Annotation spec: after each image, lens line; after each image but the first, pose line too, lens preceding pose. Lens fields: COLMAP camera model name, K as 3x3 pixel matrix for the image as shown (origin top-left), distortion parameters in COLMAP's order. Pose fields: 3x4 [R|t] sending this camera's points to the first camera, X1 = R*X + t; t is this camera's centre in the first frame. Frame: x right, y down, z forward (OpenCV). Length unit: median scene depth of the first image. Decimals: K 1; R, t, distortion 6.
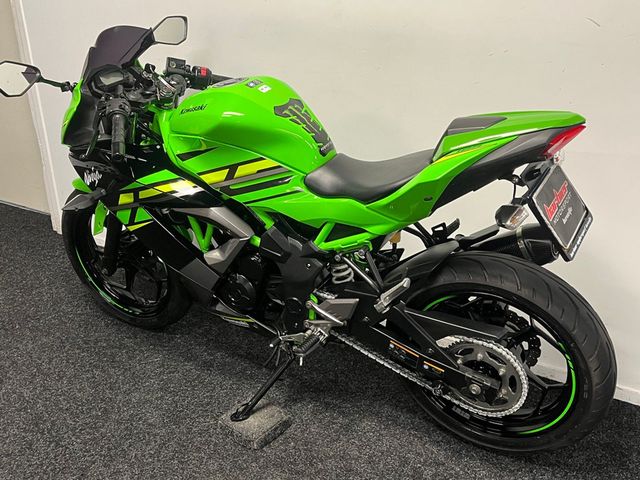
lens RADIAL K [[672.9, 0, 322.4], [0, 672.9, 241.1], [0, 0, 1]] dist [0.057017, 0.000000]
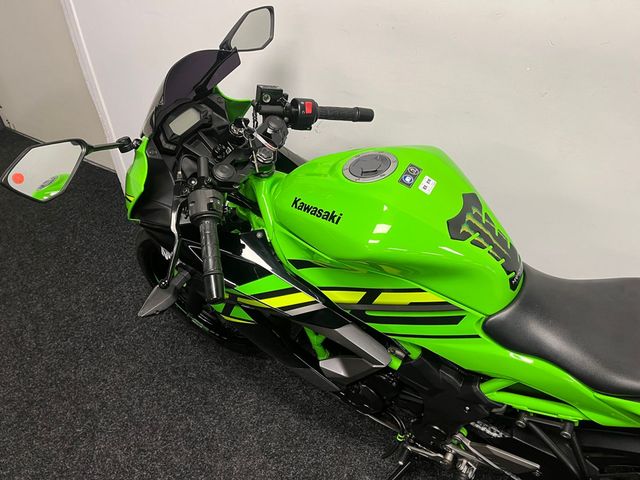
lens RADIAL K [[488.7, 0, 316.0], [0, 488.7, 242.3], [0, 0, 1]] dist [0.041659, -0.012329]
pose [[0.999890, 0.001342, -0.014802, -0.177929], [0.003089, 0.955403, 0.295288, -0.298695], [0.014538, -0.295301, 0.955294, 0.504049]]
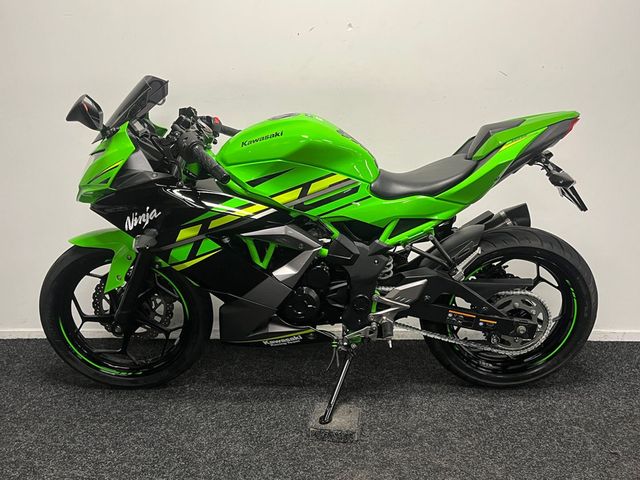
lens RADIAL K [[565.4, 0, 317.4], [0, 565.4, 239.8], [0, 0, 1]] dist [0.061005, -0.015673]
pose [[0.862850, -0.116780, 0.491785, -0.571888], [0.201867, 0.971600, -0.123464, 0.096964], [-0.463400, 0.205806, 0.861919, 0.183082]]
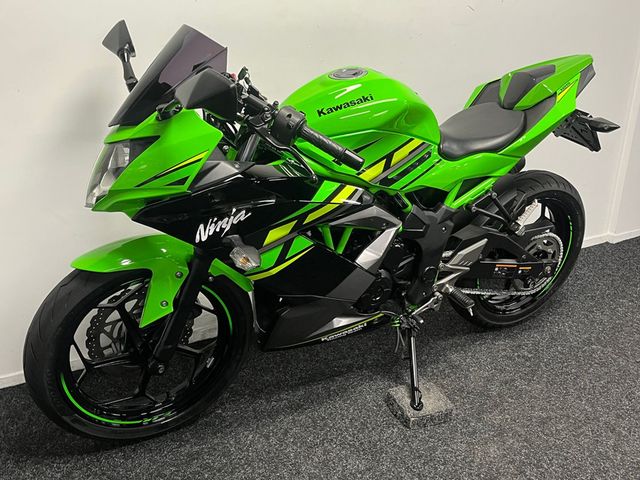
lens RADIAL K [[616.8, 0, 318.9], [0, 616.8, 240.2], [0, 0, 1]] dist [0.050487, 0.000000]
pose [[0.518001, -0.301969, 0.800306, -0.899940], [0.338520, 0.931598, 0.132400, -0.142704], [-0.785544, 0.202336, 0.584791, 0.560743]]
